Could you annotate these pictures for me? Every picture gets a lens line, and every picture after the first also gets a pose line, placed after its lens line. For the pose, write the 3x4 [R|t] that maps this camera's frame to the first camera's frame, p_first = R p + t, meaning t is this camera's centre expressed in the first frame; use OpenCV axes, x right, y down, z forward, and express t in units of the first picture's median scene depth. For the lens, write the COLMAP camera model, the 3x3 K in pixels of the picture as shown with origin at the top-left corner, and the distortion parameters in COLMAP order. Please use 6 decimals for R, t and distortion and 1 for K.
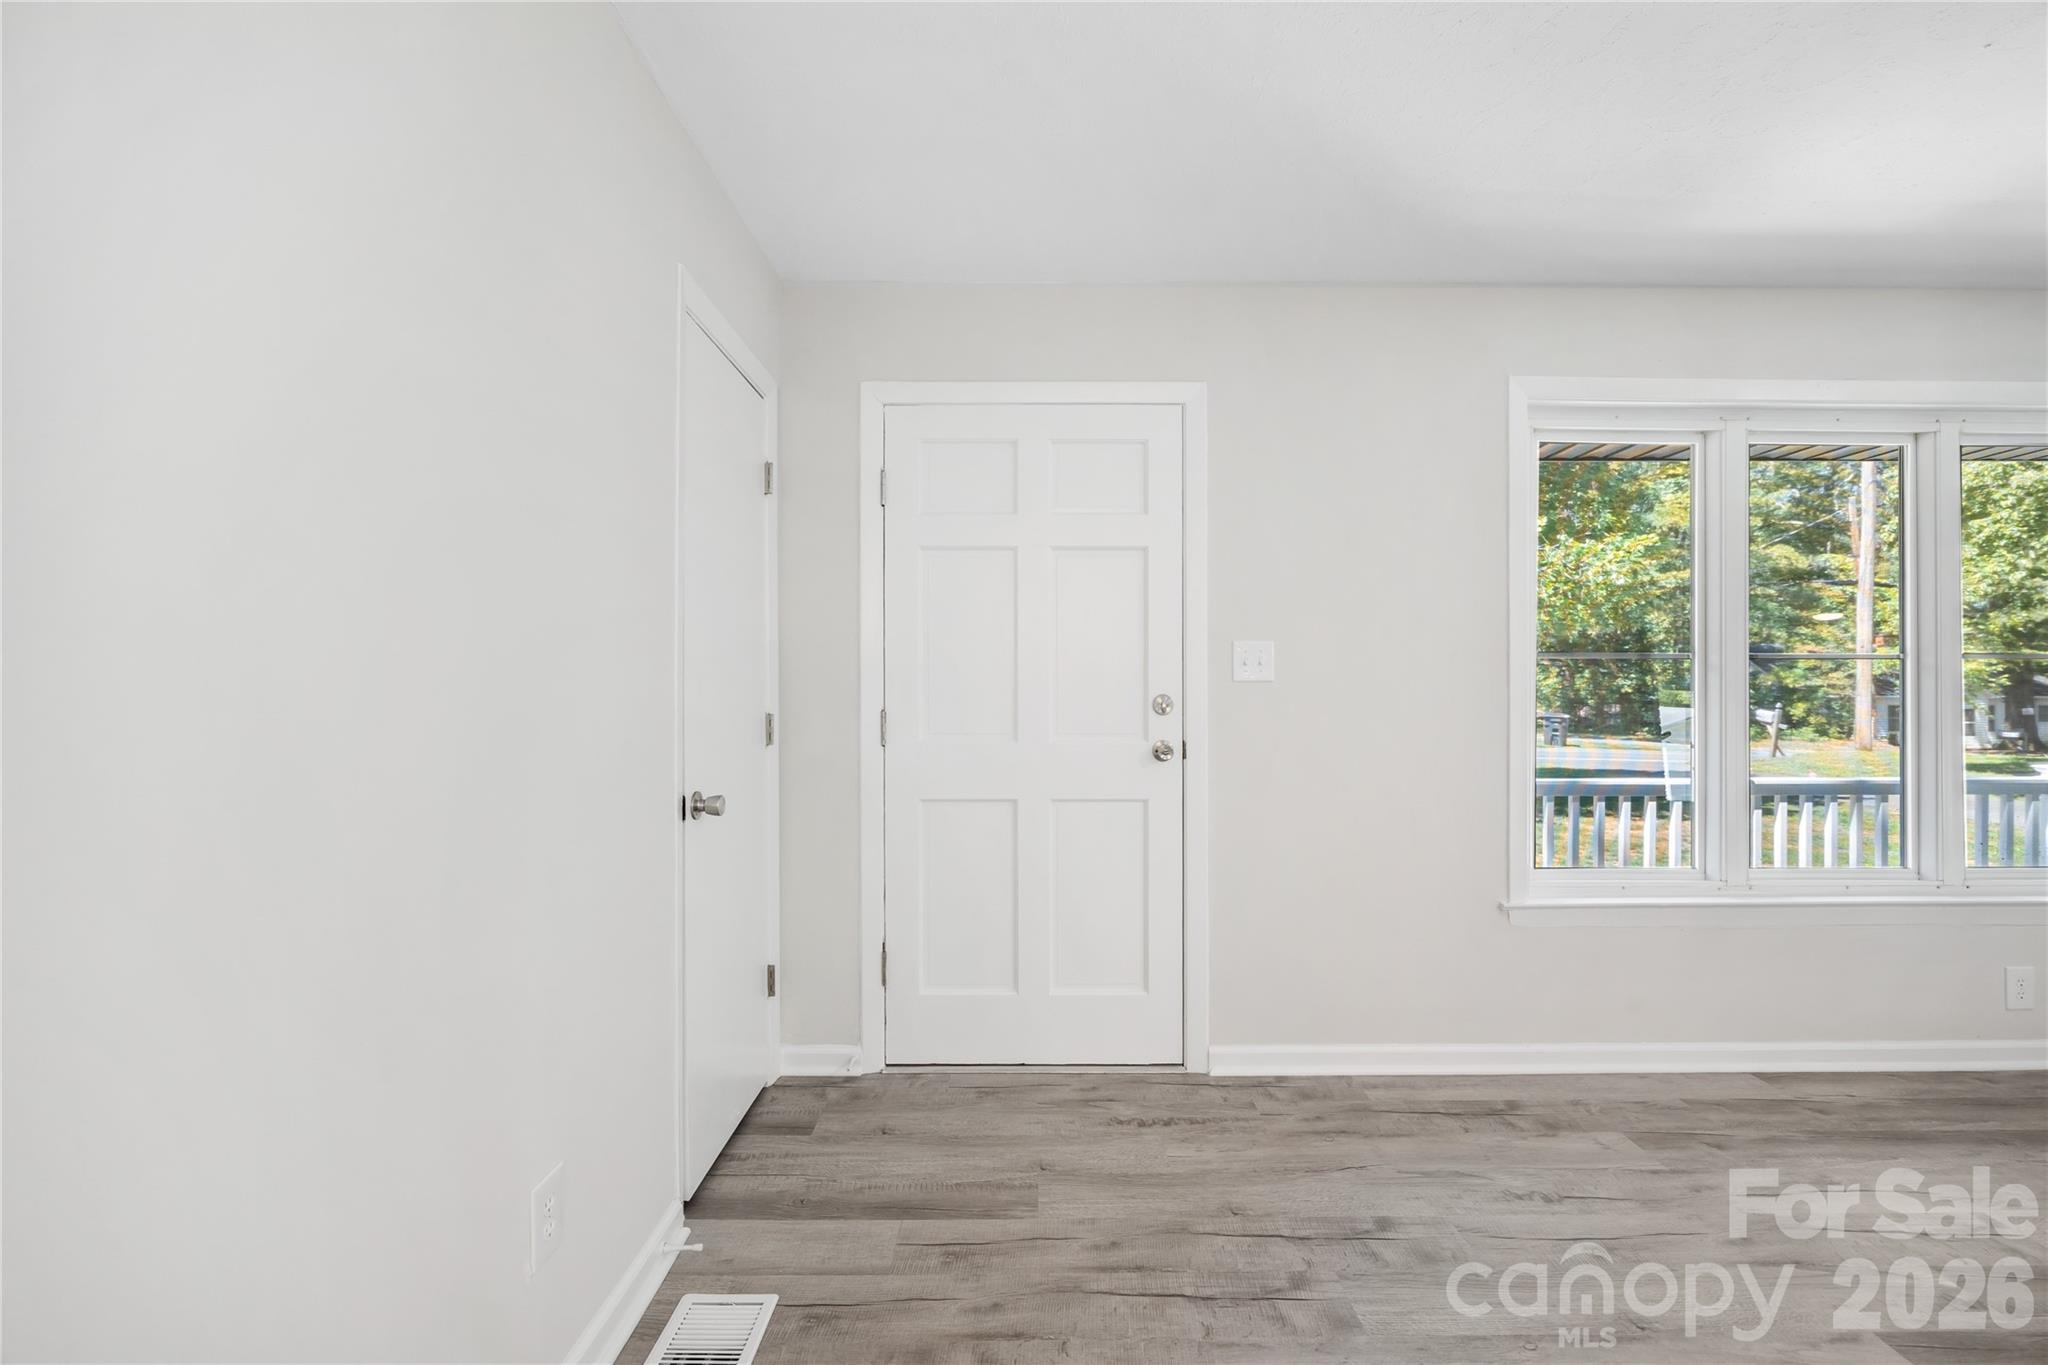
lens RADIAL K [[862.8, 0, 1016.4], [0, 862.8, 683.8], [0, 0, 1]] dist [-0.009741, -0.000198]
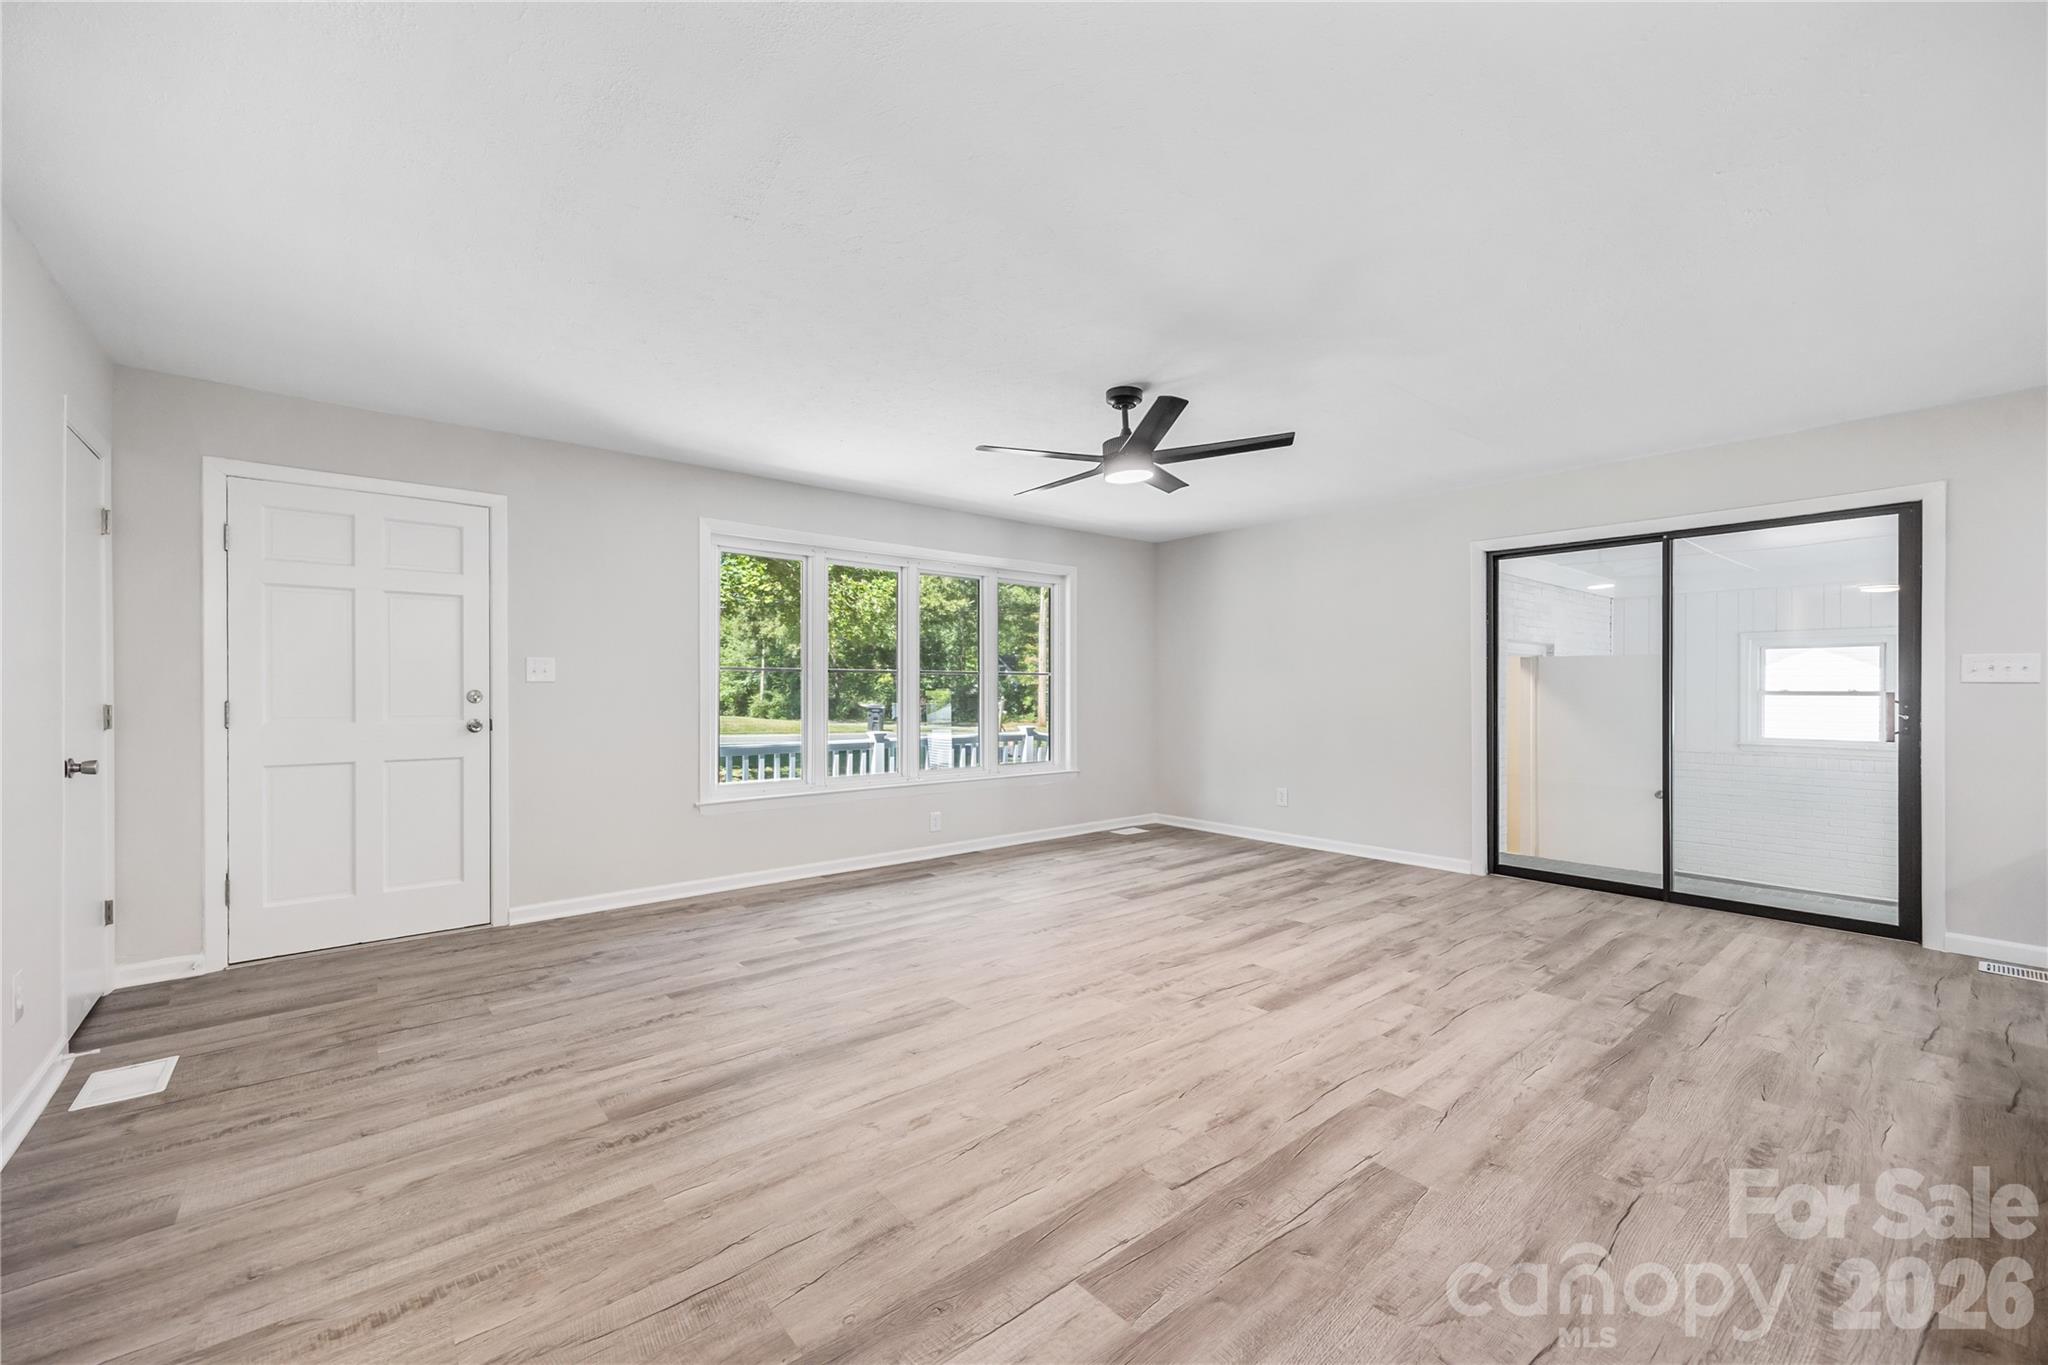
lens RADIAL K [[827.3, 0, 1026.4], [0, 827.3, 691.3], [0, 0, 1]] dist [0.008000, -0.001859]
pose [[0.756082, -0.001449, 0.654476, -0.060923], [-0.007173, 0.999919, 0.010500, -0.008476], [-0.654438, -0.012634, 0.756010, -0.815516]]
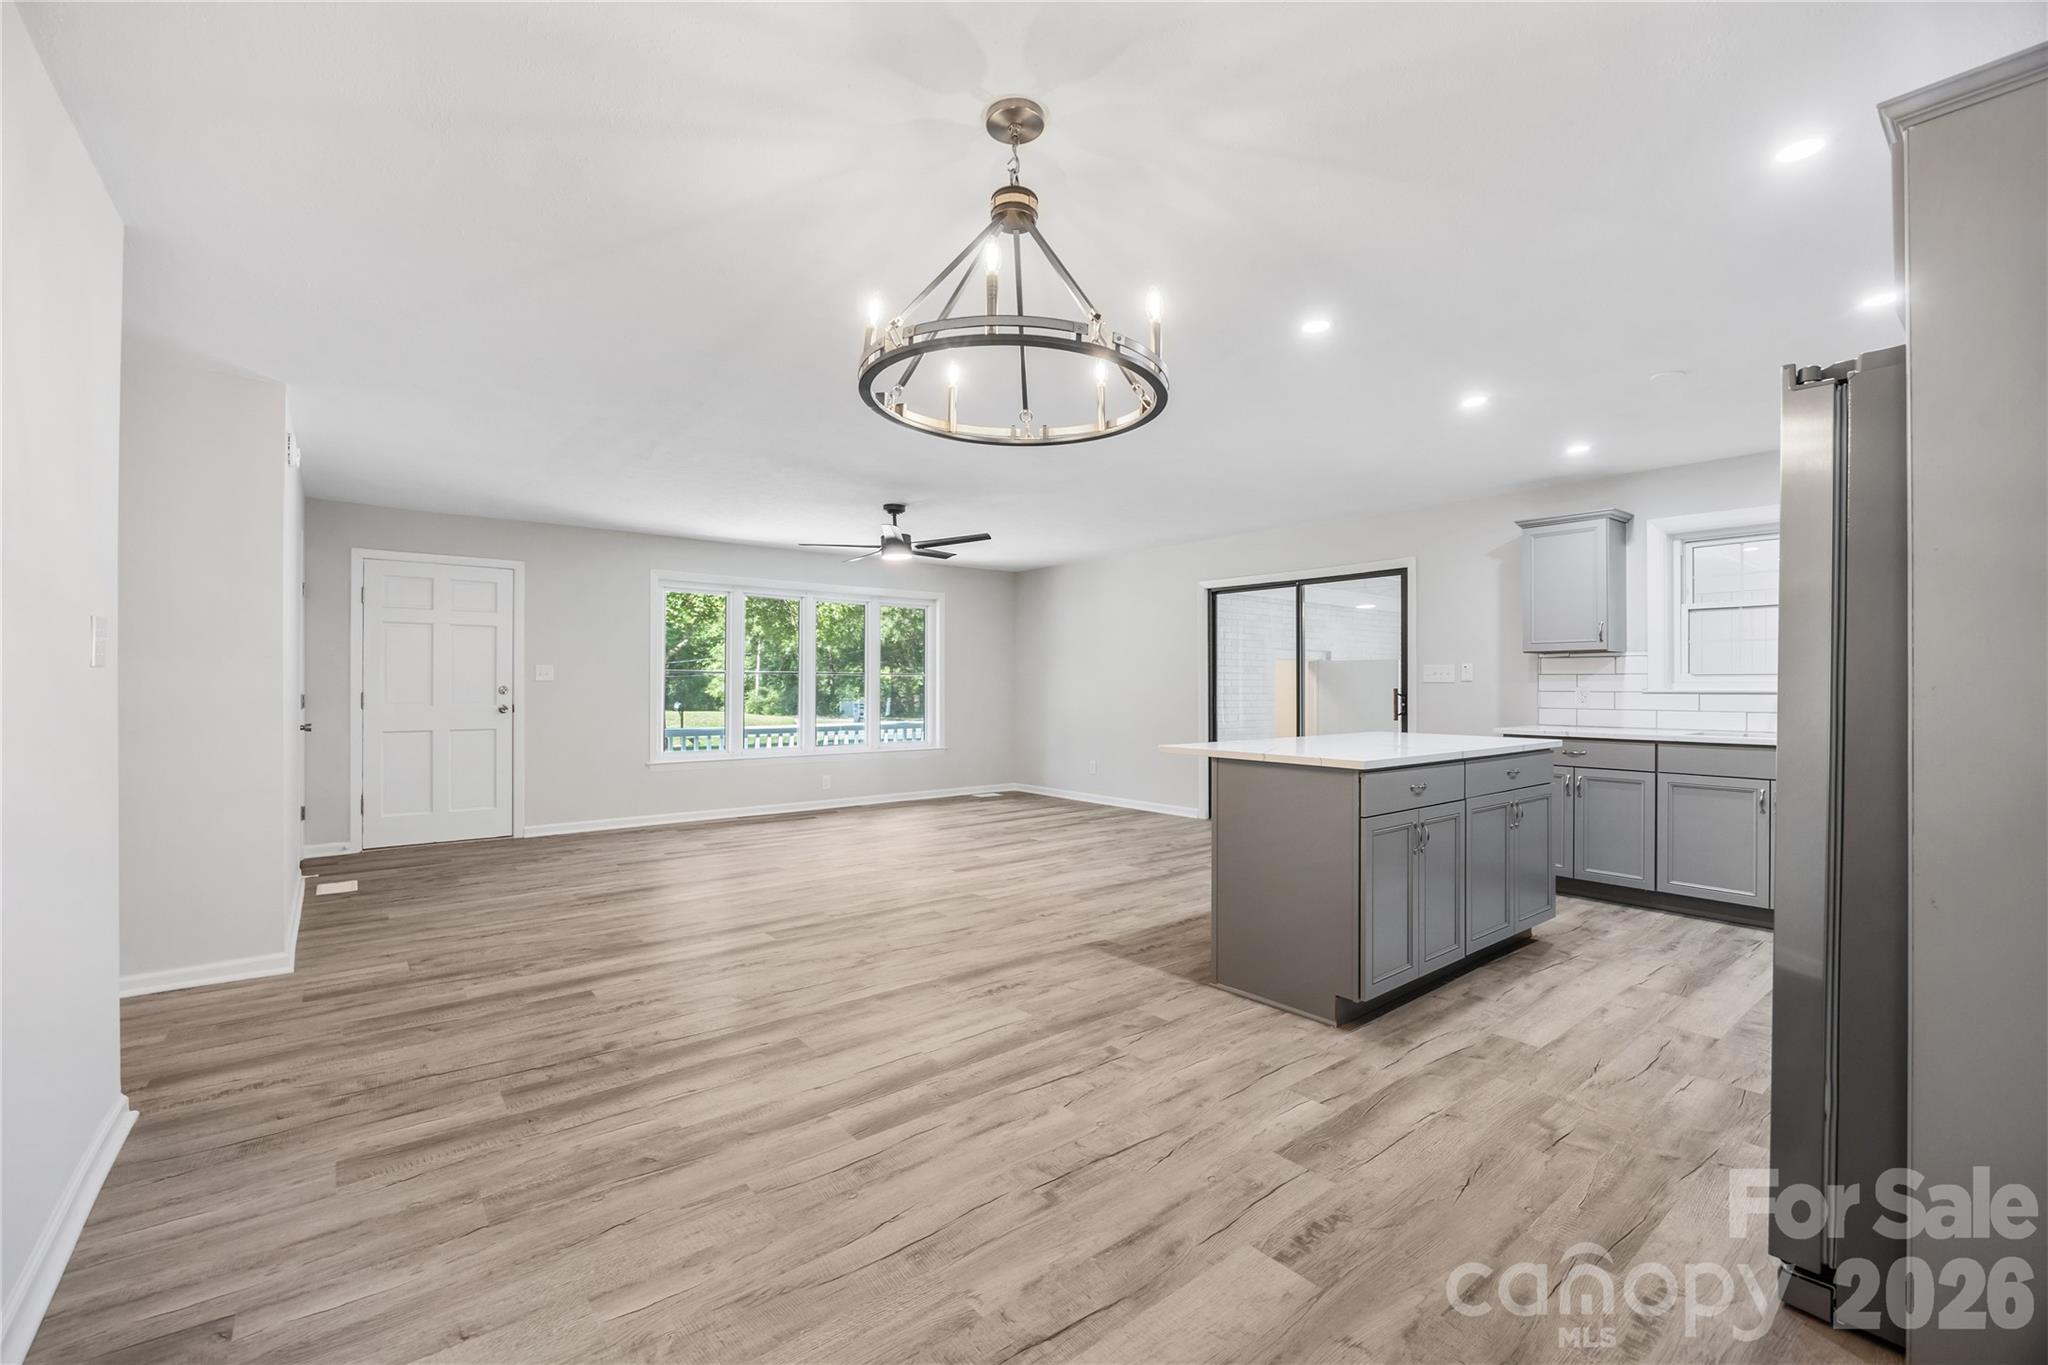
lens RADIAL K [[862.8, 0, 1021.9], [0, 862.8, 684.1], [0, 0, 1]] dist [-0.009741, -0.000198]
pose [[0.769465, 0.002701, 0.638684, -0.264006], [-0.008593, 0.999944, 0.006123, -0.021422], [-0.638632, -0.010200, 0.769445, -1.869418]]
